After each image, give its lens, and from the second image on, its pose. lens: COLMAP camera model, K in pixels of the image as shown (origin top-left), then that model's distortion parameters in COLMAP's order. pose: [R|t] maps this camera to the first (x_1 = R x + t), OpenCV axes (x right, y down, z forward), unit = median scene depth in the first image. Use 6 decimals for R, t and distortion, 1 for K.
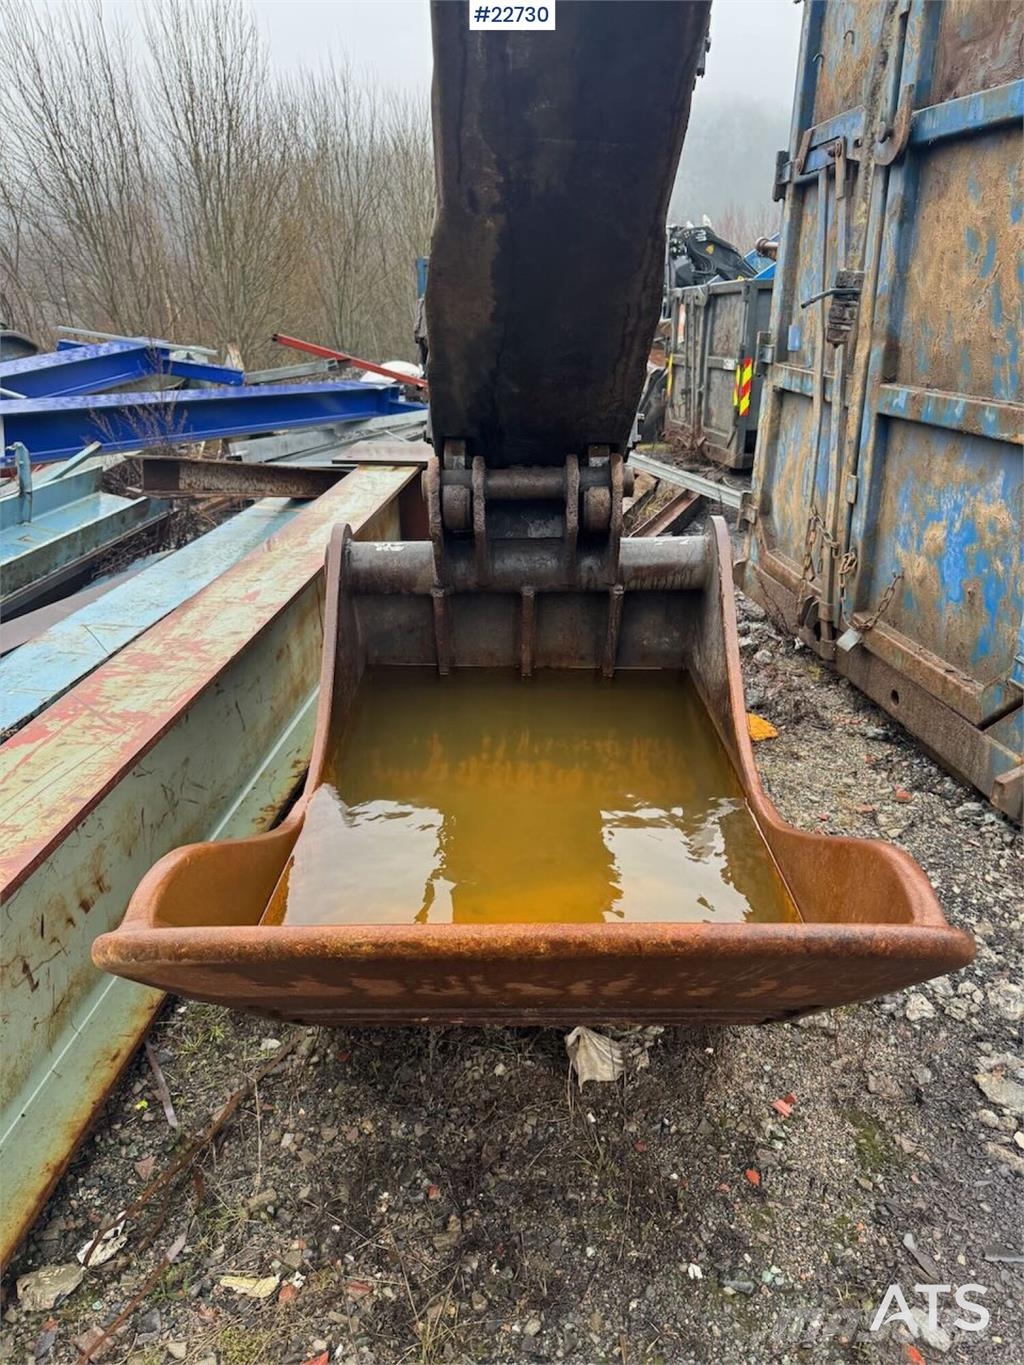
lens RADIAL K [[954.5, 0, 510.4], [0, 954.5, 678.1], [0, 0, 1]] dist [0.092438, -0.112841]
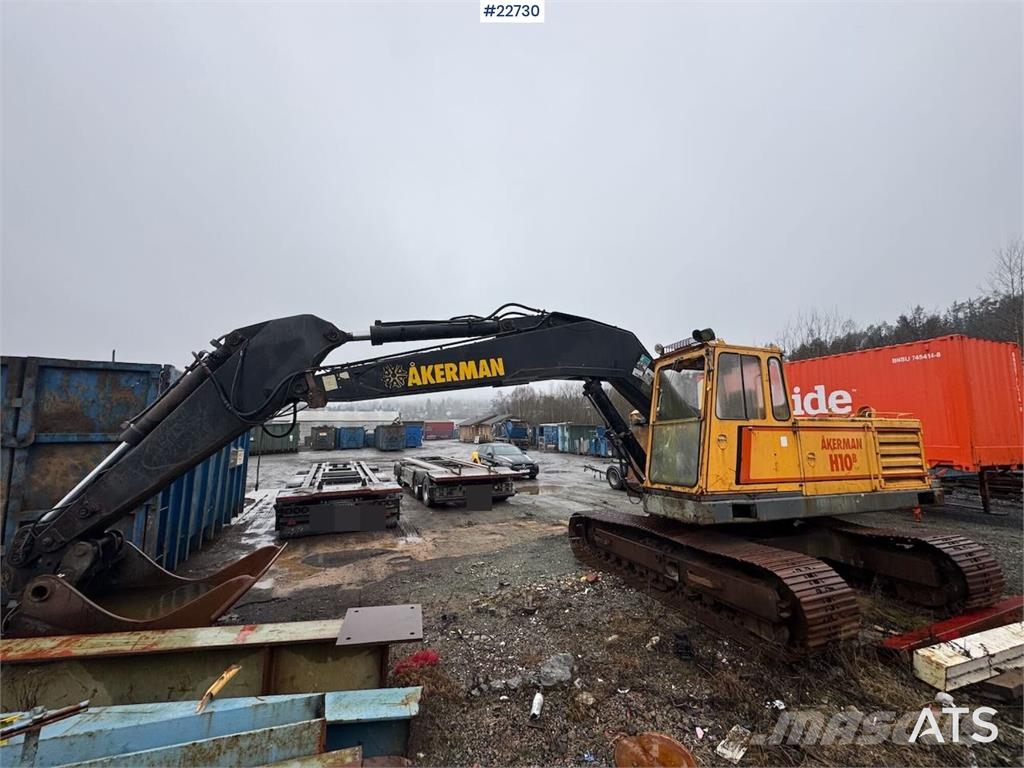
lens RADIAL K [[407.9, 0, 510.8], [0, 407.9, 383.5], [0, 0, 1]] dist [-0.005317, 0.001669]
pose [[-0.302814, 0.102119, 0.947563, -1.415503], [0.351512, 0.936113, 0.011448, -0.163635], [-0.885857, 0.336547, -0.319364, -0.098617]]
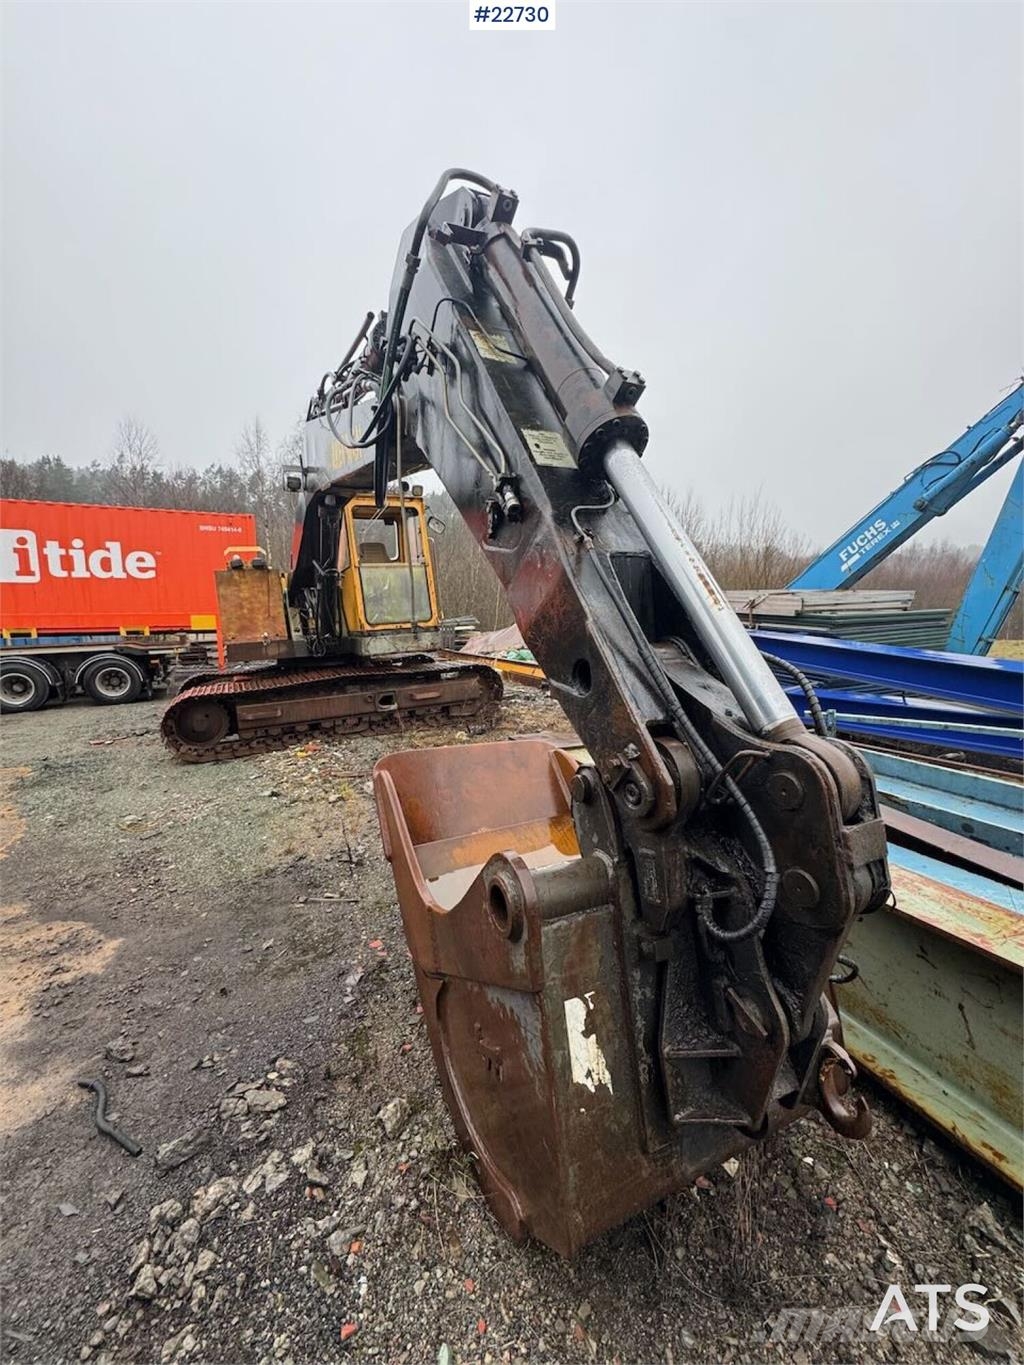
lens RADIAL K [[541.2, 0, 514.3], [0, 541.2, 685.4], [0, 0, 1]] dist [-0.001988, -0.000164]
pose [[-0.896274, 0.061551, -0.439208, 0.300321], [-0.156982, 0.882180, 0.443977, -0.388256], [0.414788, 0.466873, -0.781013, 0.947612]]
